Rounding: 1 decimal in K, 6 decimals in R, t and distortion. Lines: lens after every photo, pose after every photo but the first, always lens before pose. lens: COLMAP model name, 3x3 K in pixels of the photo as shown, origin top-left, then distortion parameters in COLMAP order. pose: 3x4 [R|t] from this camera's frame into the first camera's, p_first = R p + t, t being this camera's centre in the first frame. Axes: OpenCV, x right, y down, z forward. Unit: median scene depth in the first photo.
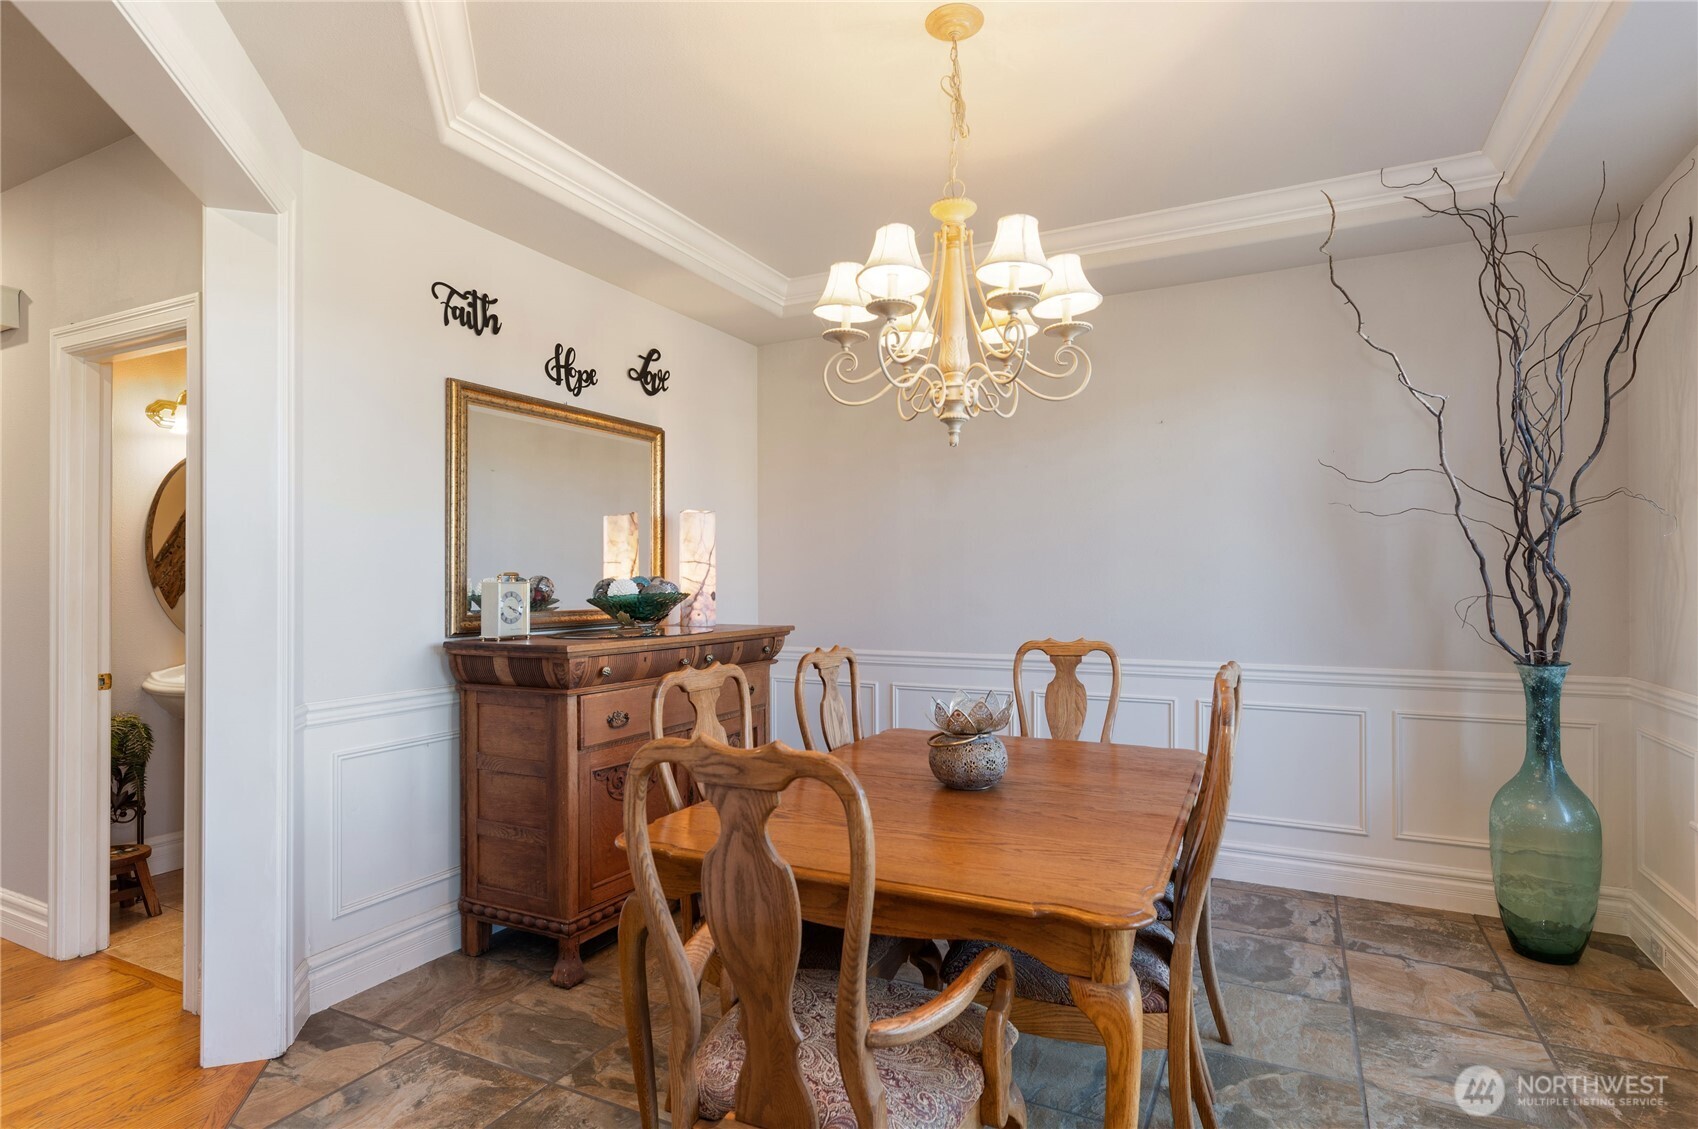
lens RADIAL K [[847.6, 0, 845.6], [0, 847.6, 567.8], [0, 0, 1]] dist [-0.003225, -0.001389]
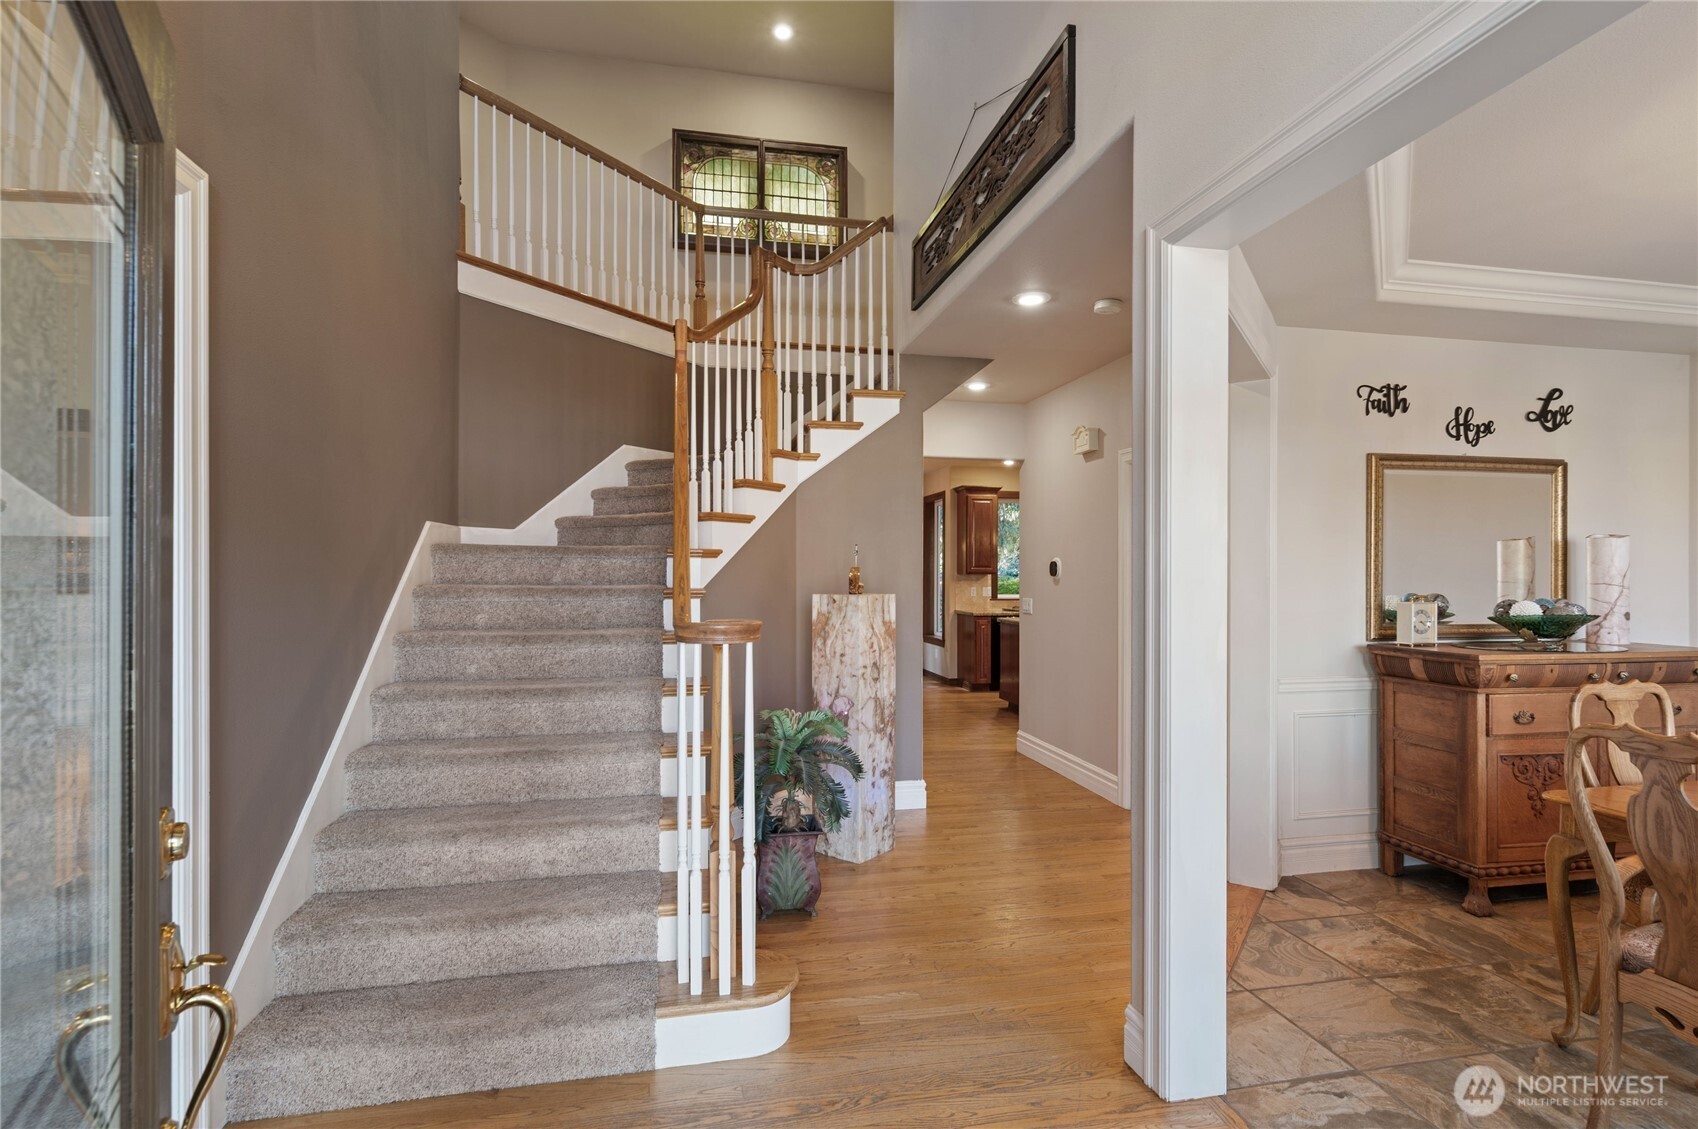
lens RADIAL K [[829.2, 0, 851.3], [0, 829.2, 571.5], [0, 0, 1]] dist [0.000904, -0.000008]
pose [[0.621514, 0.004987, -0.783387, 0.066858], [0.009091, 0.999866, 0.013578, -0.058323], [0.783350, -0.015560, 0.621386, -0.509786]]
